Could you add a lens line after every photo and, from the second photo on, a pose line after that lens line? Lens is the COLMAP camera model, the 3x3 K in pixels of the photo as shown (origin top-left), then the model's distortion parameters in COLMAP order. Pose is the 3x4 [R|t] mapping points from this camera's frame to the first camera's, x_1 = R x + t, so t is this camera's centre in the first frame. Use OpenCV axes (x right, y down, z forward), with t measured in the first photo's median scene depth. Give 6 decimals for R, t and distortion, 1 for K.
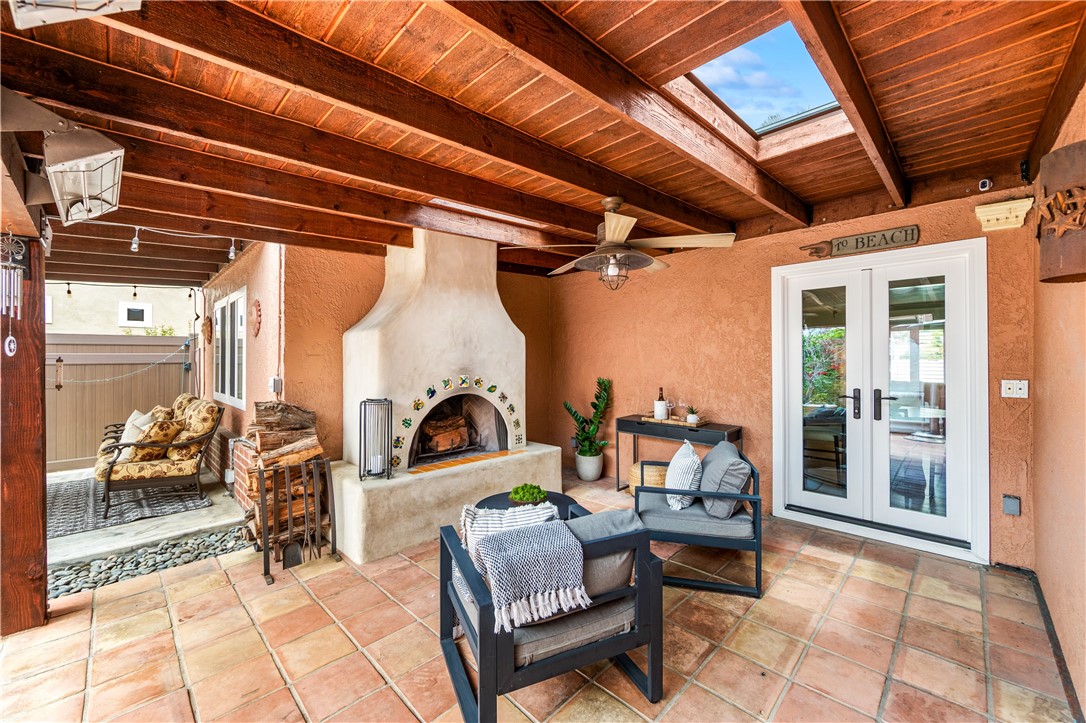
lens RADIAL K [[433.3, 0, 535.7], [0, 433.3, 357.1], [0, 0, 1]] dist [-0.000730, -0.001186]
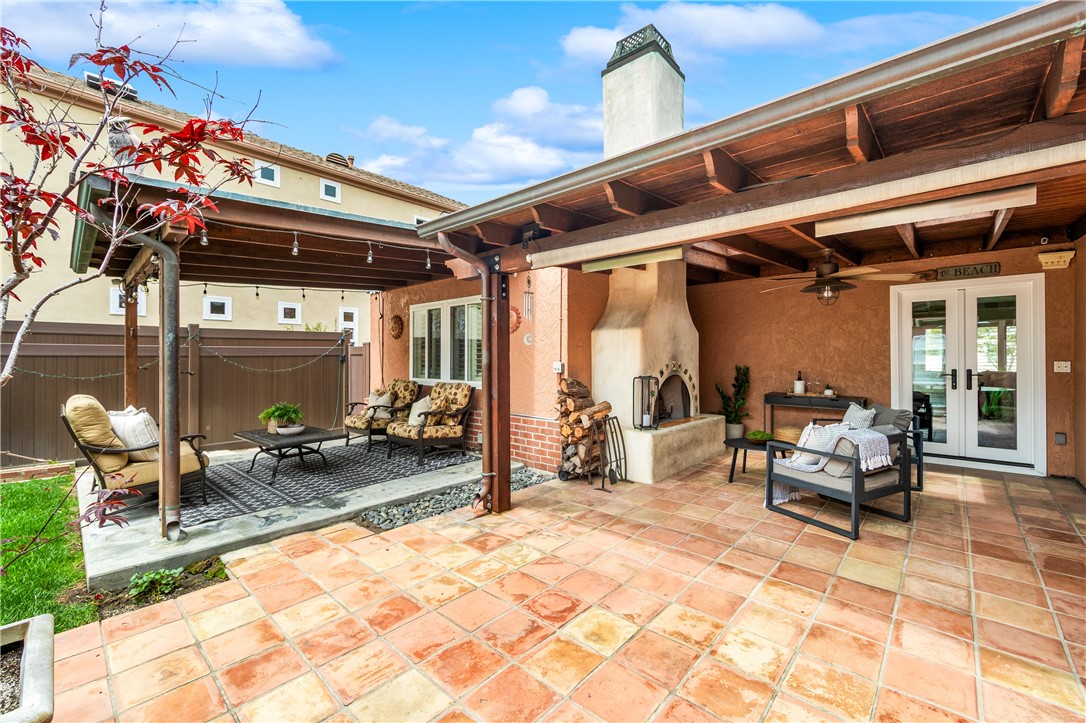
lens RADIAL K [[433.3, 0, 565.5], [0, 433.3, 352.6], [0, 0, 1]] dist [-0.000730, -0.001186]
pose [[0.999148, -0.000534, 0.041258, -0.585364], [0.000484, 0.999999, 0.001213, 0.012037], [-0.041259, -0.001192, 0.999148, -0.387001]]
